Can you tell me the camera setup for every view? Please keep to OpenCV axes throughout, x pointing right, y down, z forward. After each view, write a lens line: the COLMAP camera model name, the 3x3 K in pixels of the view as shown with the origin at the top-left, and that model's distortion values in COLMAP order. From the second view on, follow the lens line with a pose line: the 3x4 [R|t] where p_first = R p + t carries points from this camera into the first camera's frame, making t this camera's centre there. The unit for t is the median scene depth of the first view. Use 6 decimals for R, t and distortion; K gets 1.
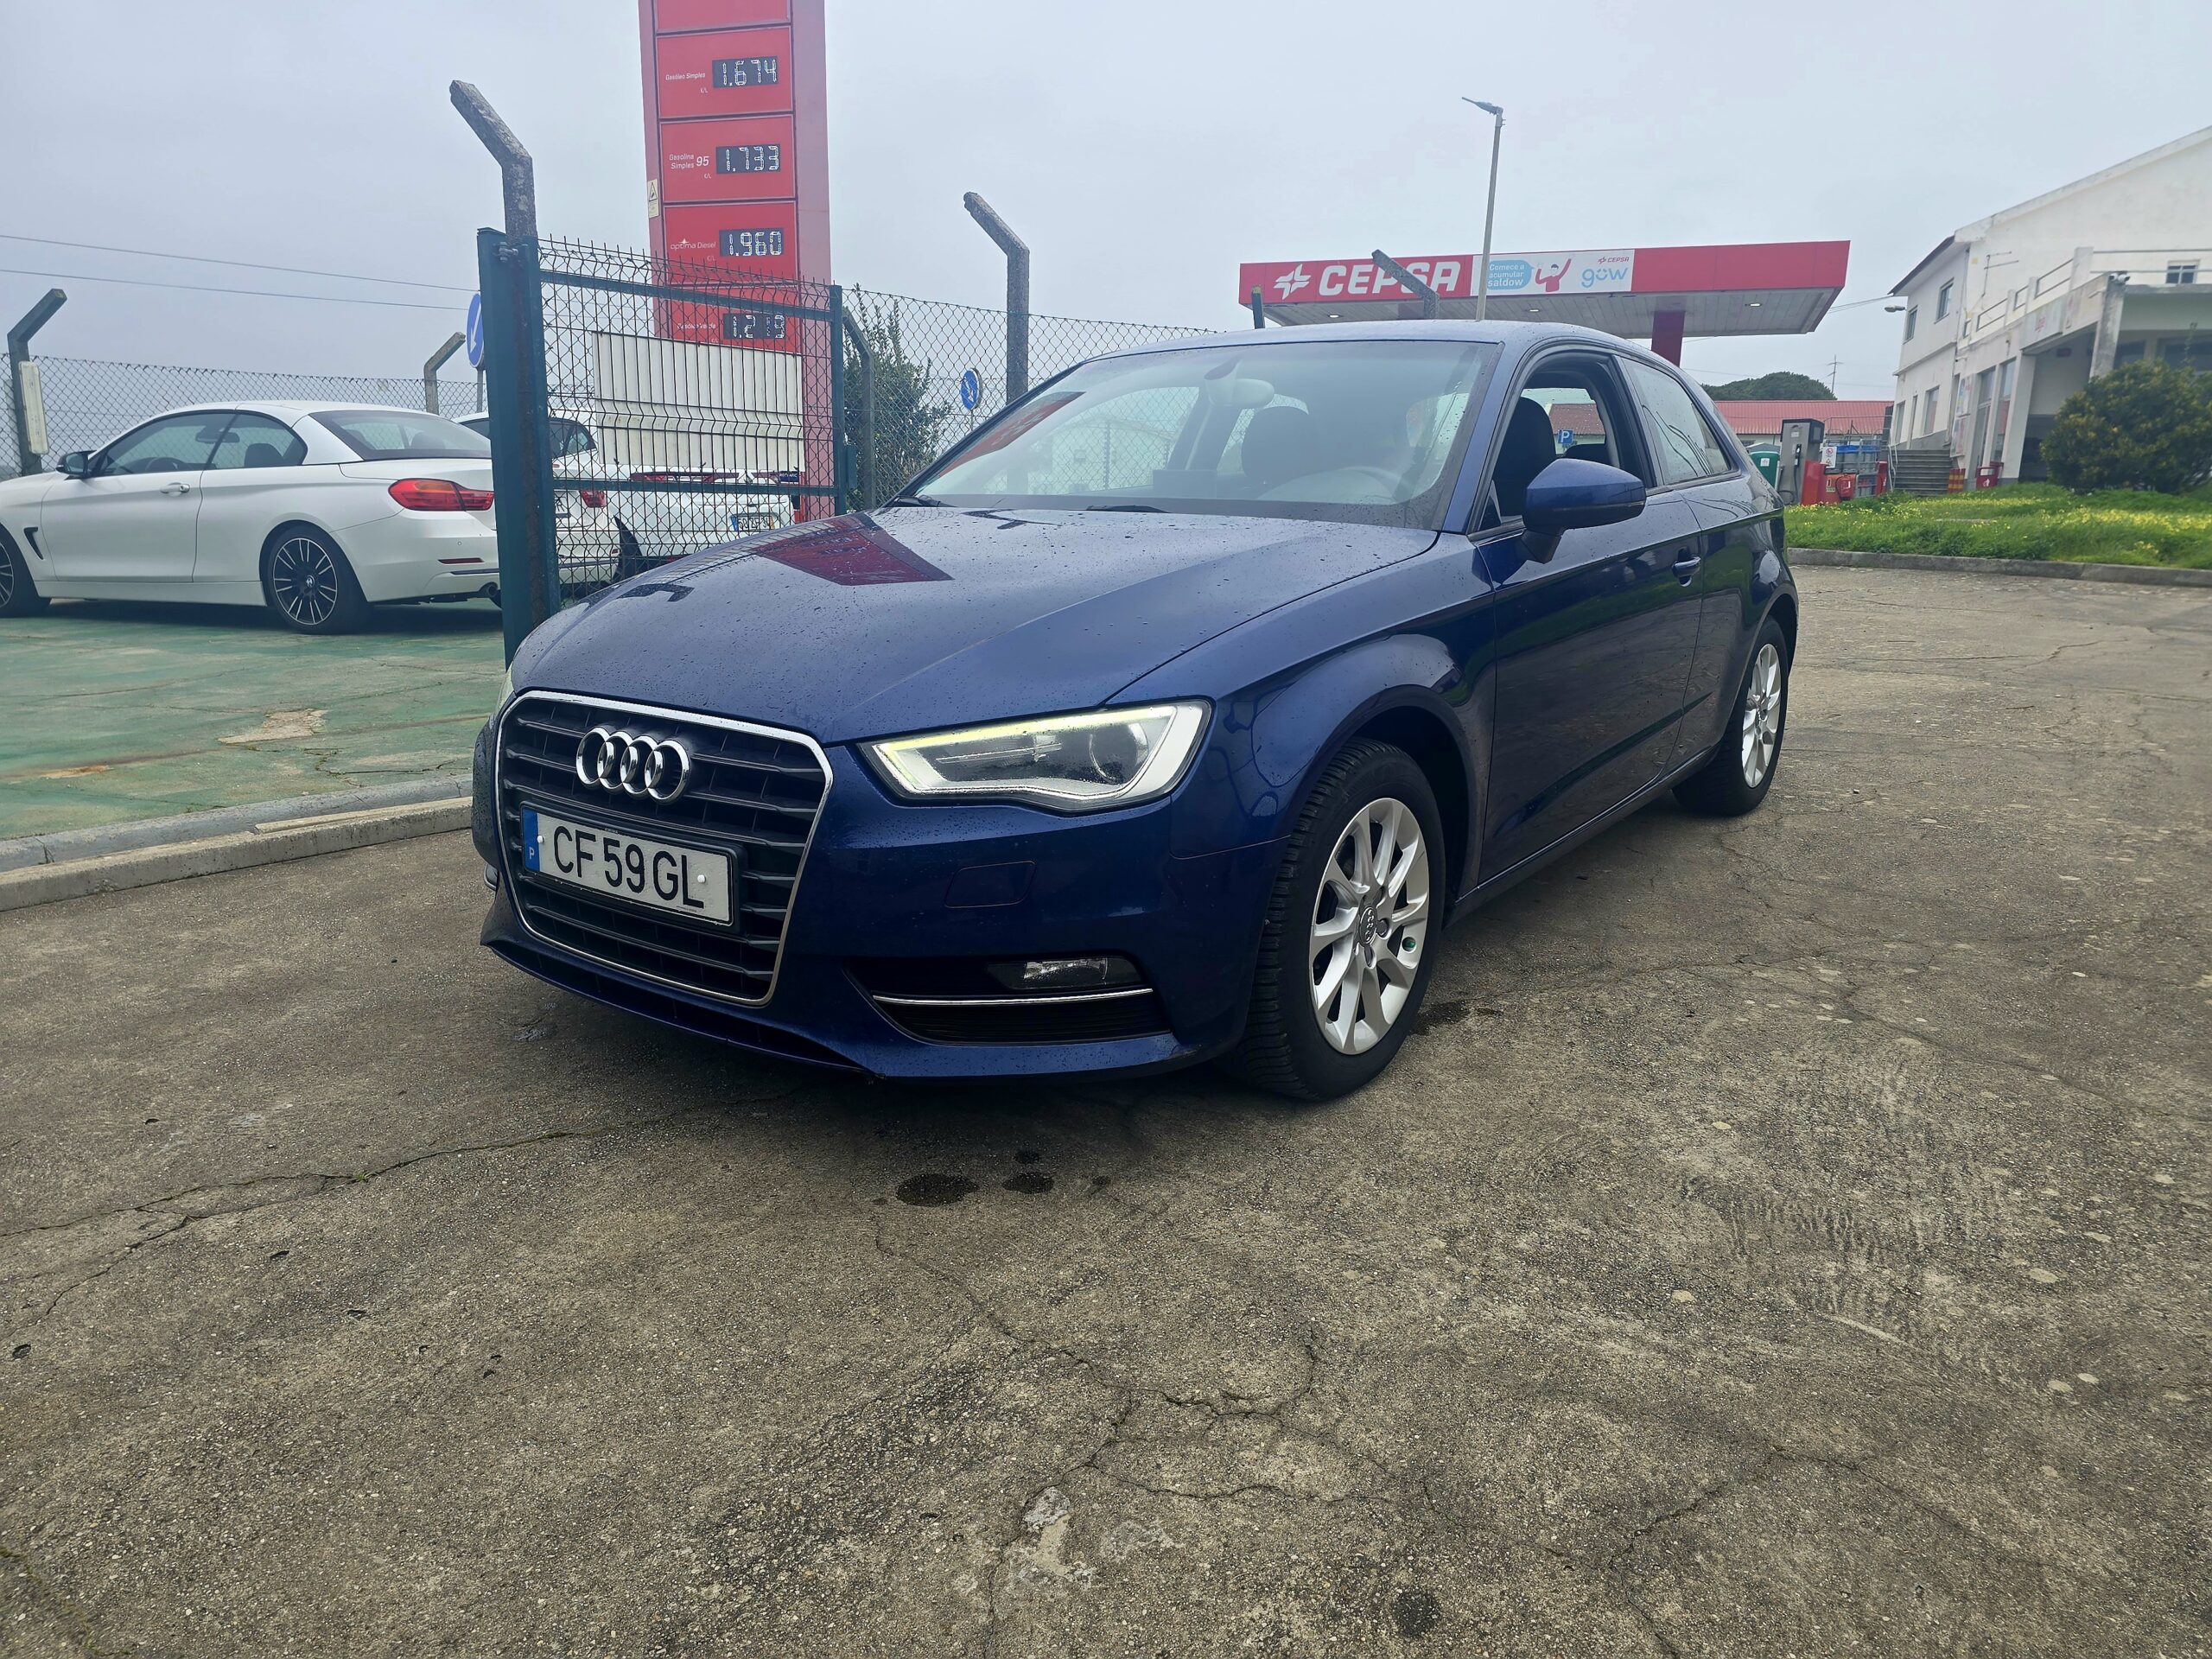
lens RADIAL K [[1463.4, 0, 1119.6], [0, 1463.4, 766.7], [0, 0, 1]] dist [0.057067, -0.049626]
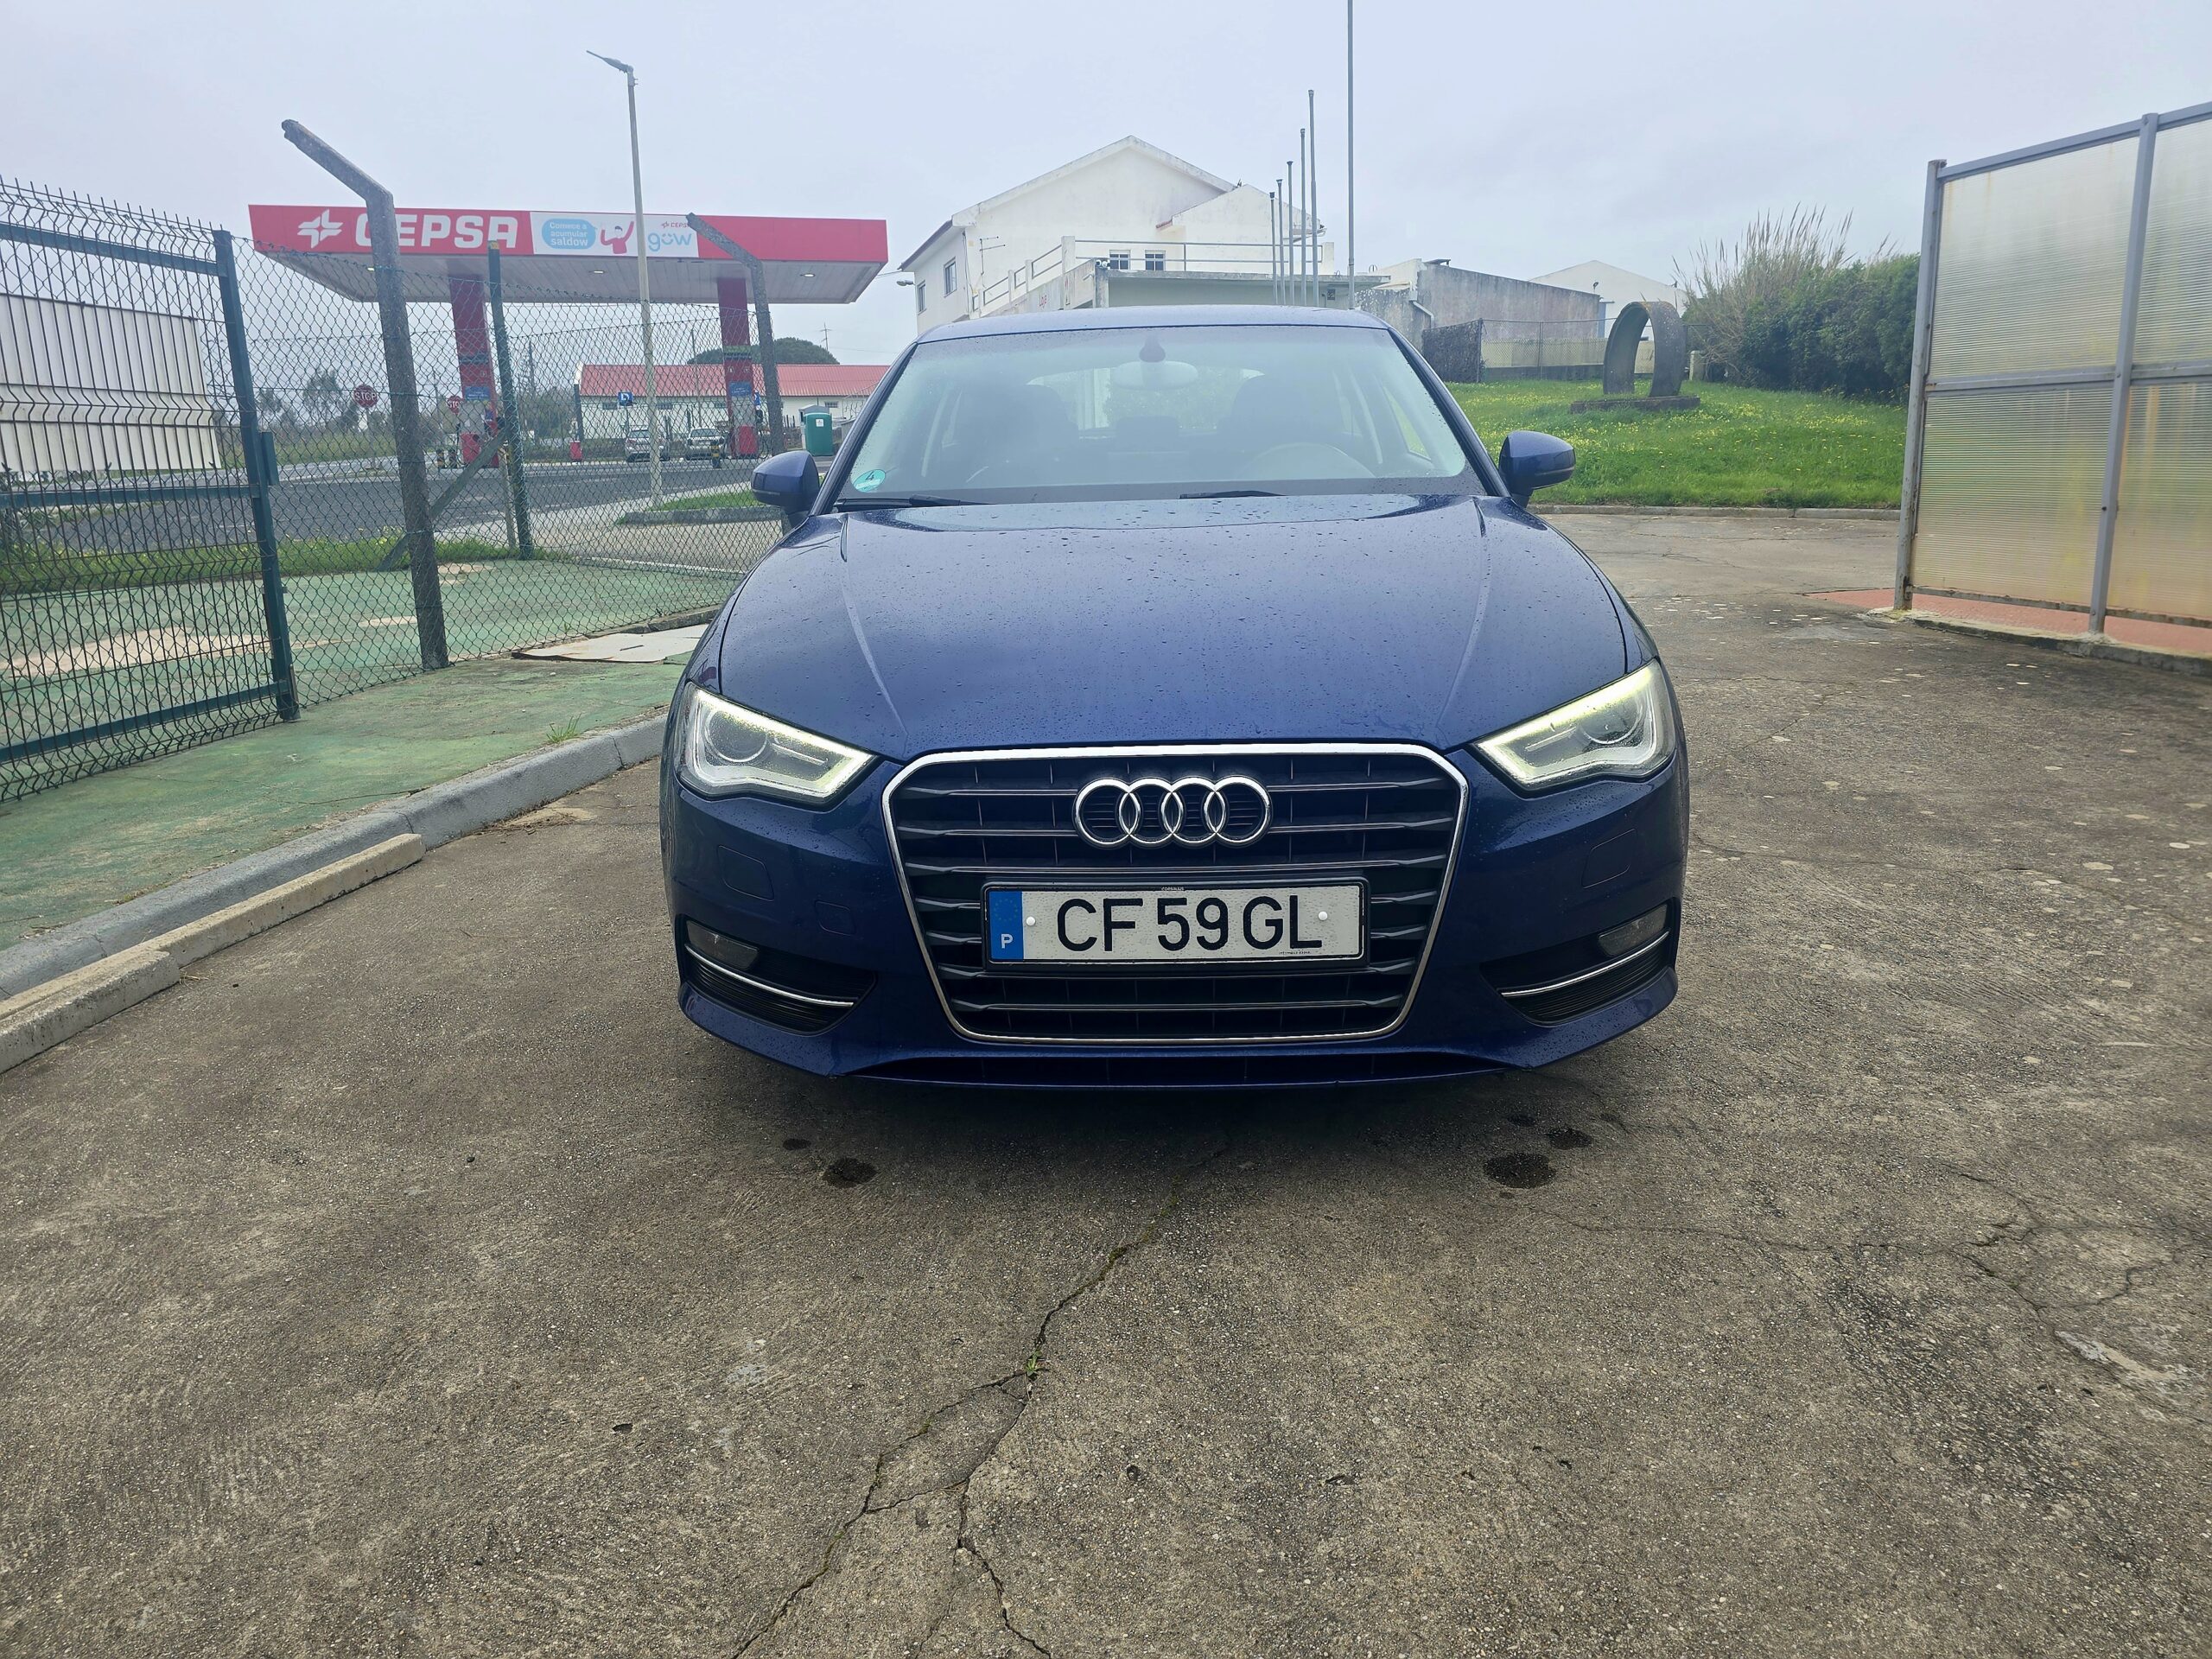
lens RADIAL K [[1464.1, 0, 1096.0], [0, 1464.1, 736.6], [0, 0, 1]] dist [0.064212, -0.056309]
pose [[0.824577, -0.145321, 0.546768, -0.791324], [0.142978, 0.988603, 0.047129, -0.088273], [-0.547385, 0.039314, 0.835957, 0.264736]]
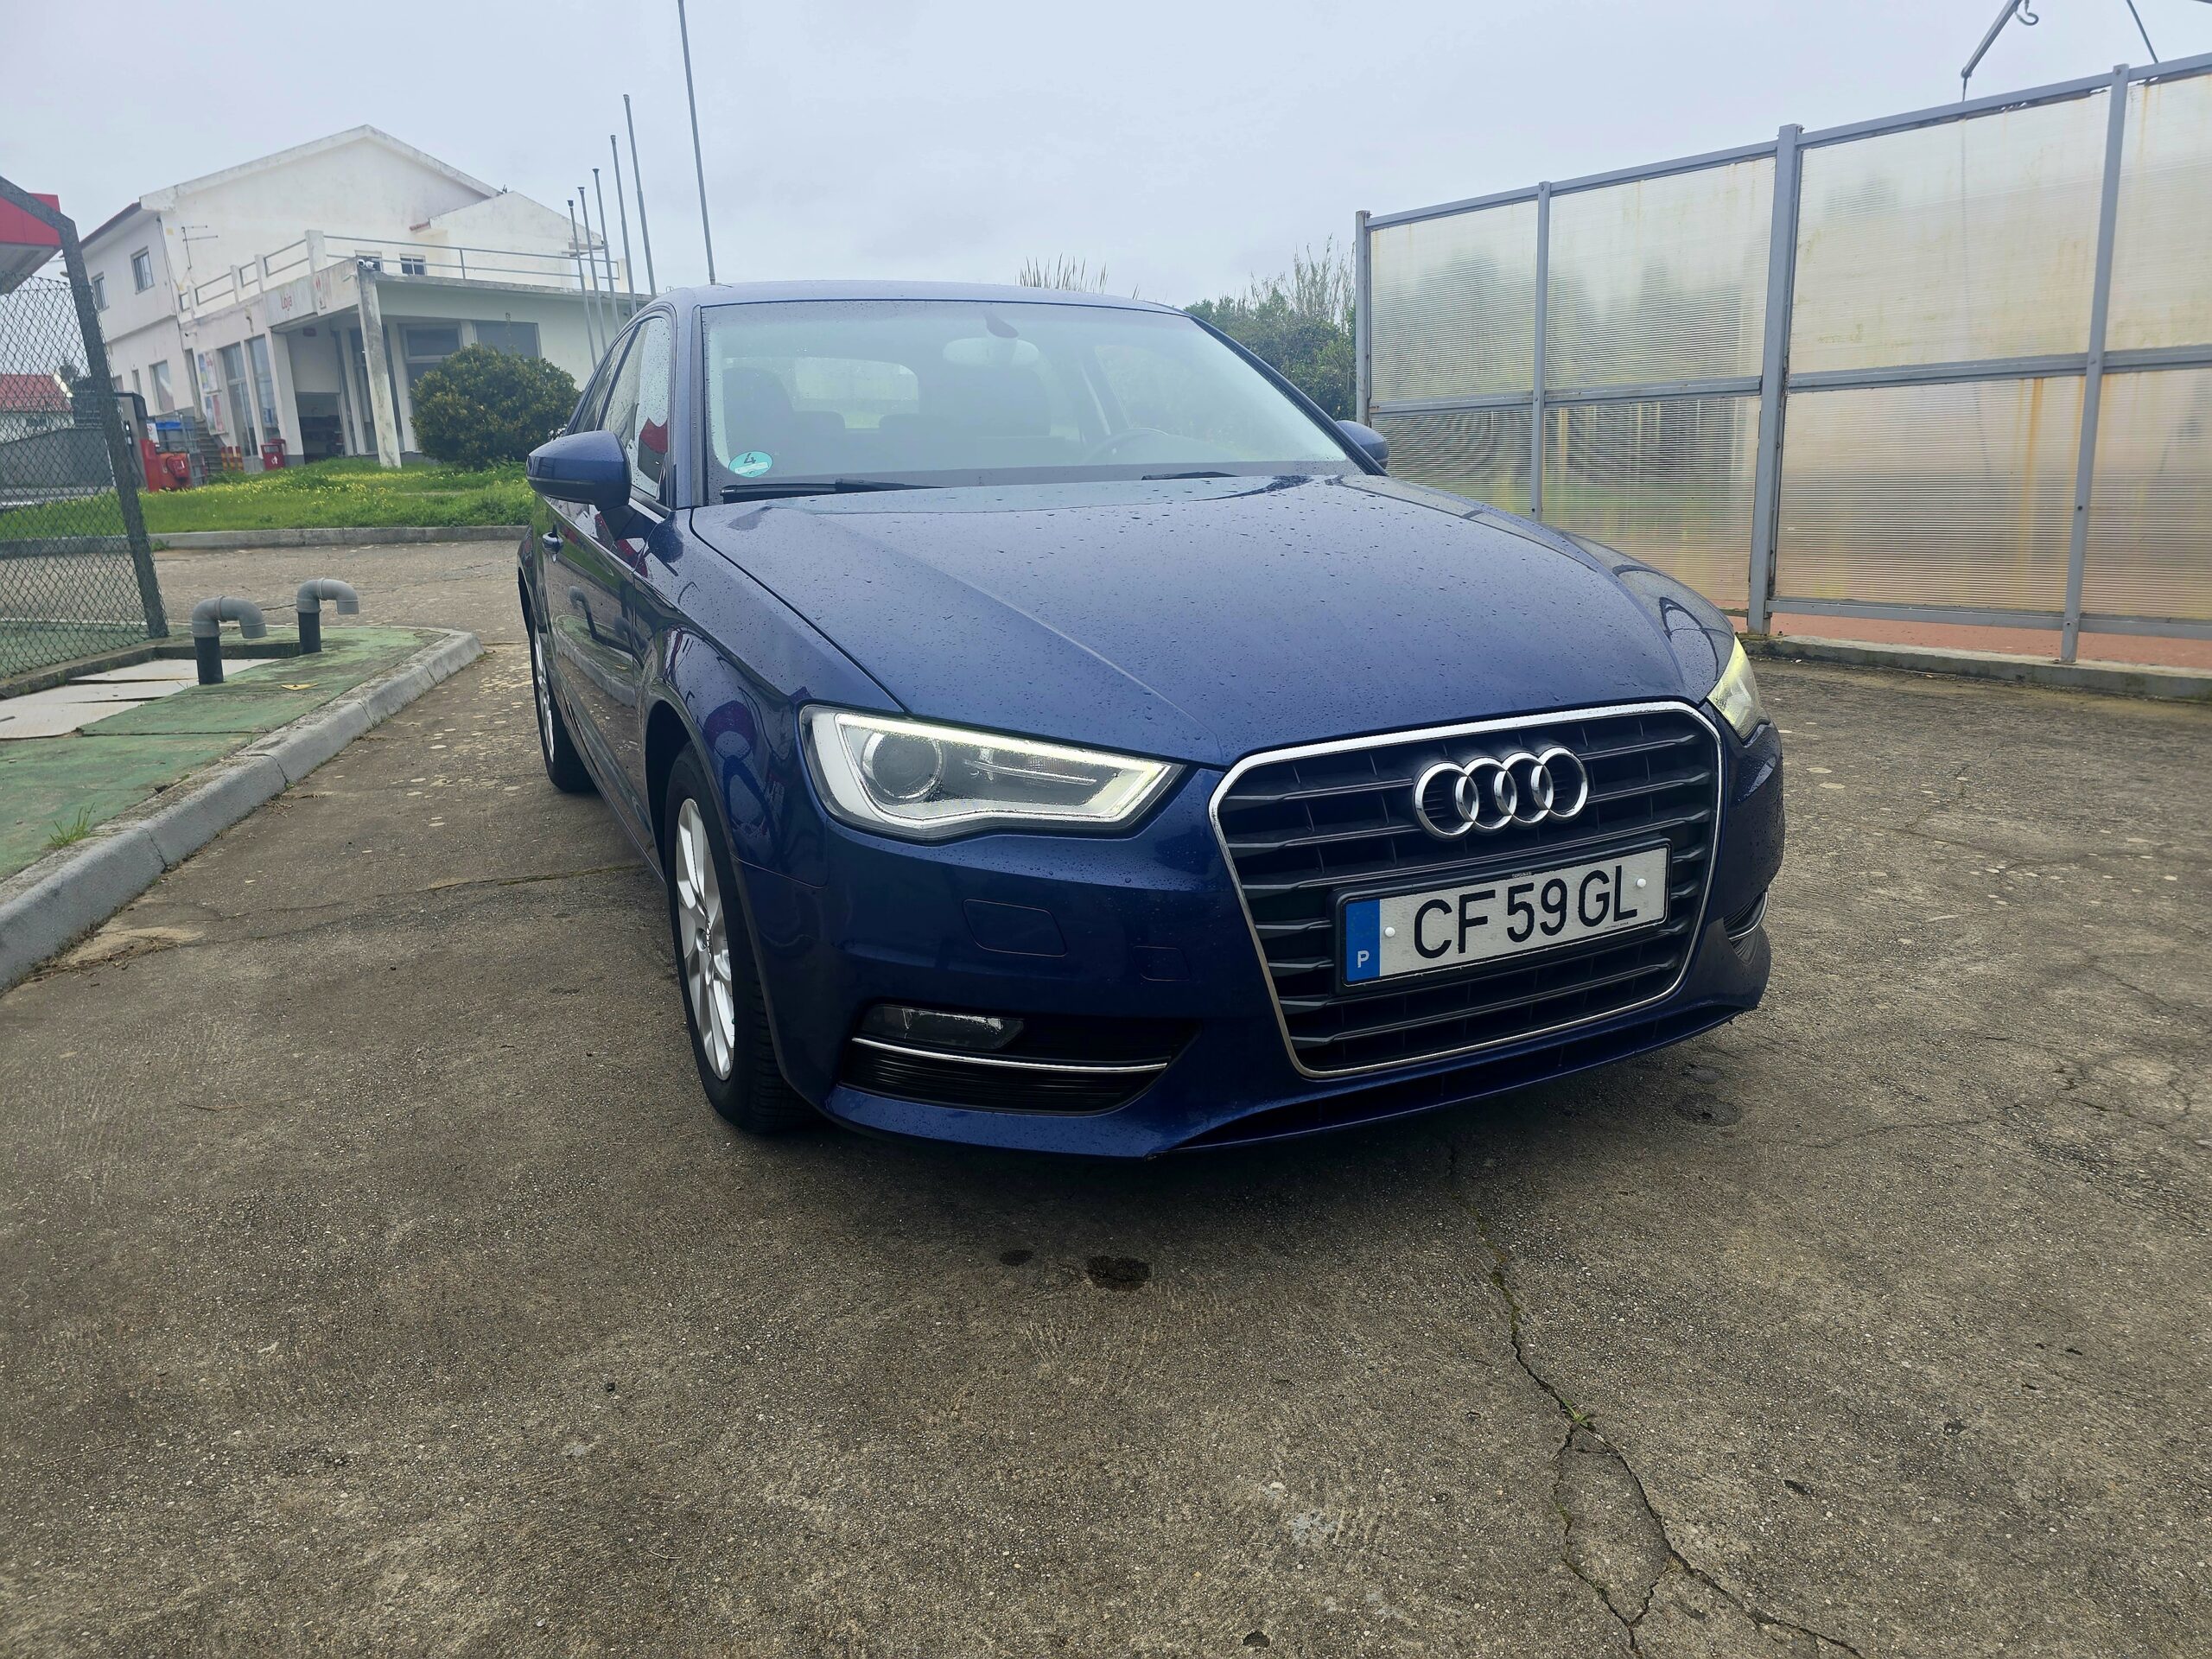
lens RADIAL K [[1463.4, 0, 1119.6], [0, 1463.4, 766.7], [0, 0, 1]] dist [0.057067, -0.049626]
pose [[0.473286, -0.208829, 0.855799, -1.057197], [0.196664, 0.972024, 0.128428, -0.152155], [-0.858676, 0.107521, 0.501114, 0.721326]]
